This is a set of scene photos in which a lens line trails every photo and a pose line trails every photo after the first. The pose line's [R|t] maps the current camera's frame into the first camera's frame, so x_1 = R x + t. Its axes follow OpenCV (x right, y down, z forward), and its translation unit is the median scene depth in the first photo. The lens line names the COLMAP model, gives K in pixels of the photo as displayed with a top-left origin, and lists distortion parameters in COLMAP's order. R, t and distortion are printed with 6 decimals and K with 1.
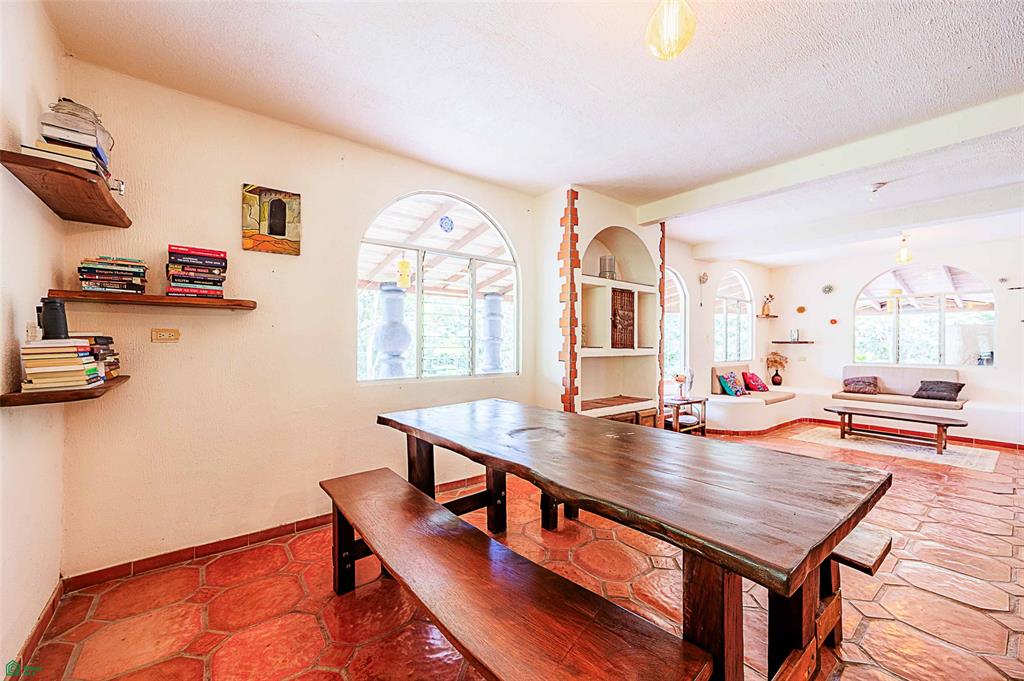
lens RADIAL K [[406.6, 0, 508.8], [0, 406.6, 346.7], [0, 0, 1]] dist [-0.001033, 0.000482]
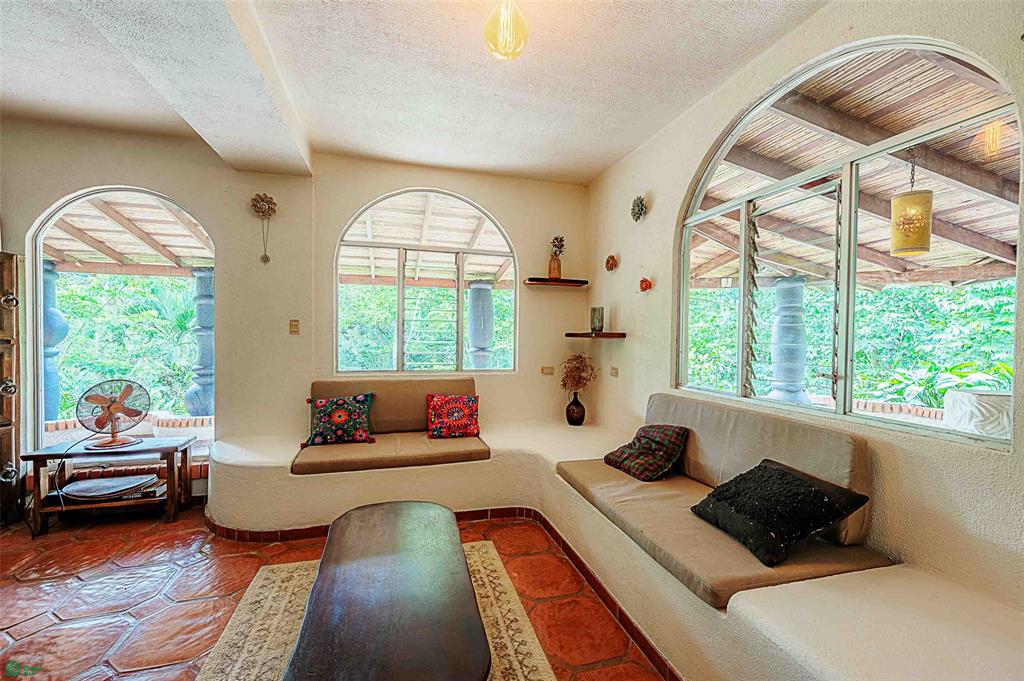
lens RADIAL K [[406.6, 0, 508.4], [0, 406.6, 344.0], [0, 0, 1]] dist [-0.001033, 0.000482]
pose [[0.917227, 0.014448, -0.398104, 1.394604], [-0.010886, 0.999878, 0.011206, -0.008734], [0.398217, -0.005945, 0.917272, 0.947153]]
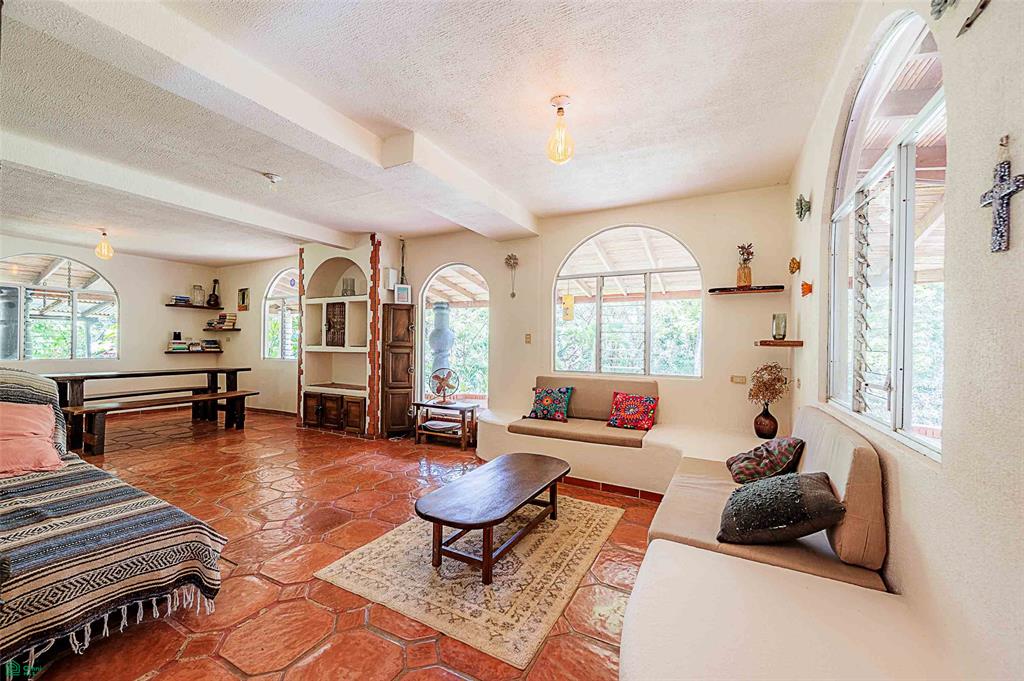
lens RADIAL K [[406.6, 0, 515.1], [0, 406.6, 345.0], [0, 0, 1]] dist [-0.001033, 0.000482]
pose [[0.393805, 0.004129, -0.919185, 1.737639], [-0.016067, 0.999868, -0.002392, -0.006691], [0.919054, 0.015710, 0.393819, 1.005050]]
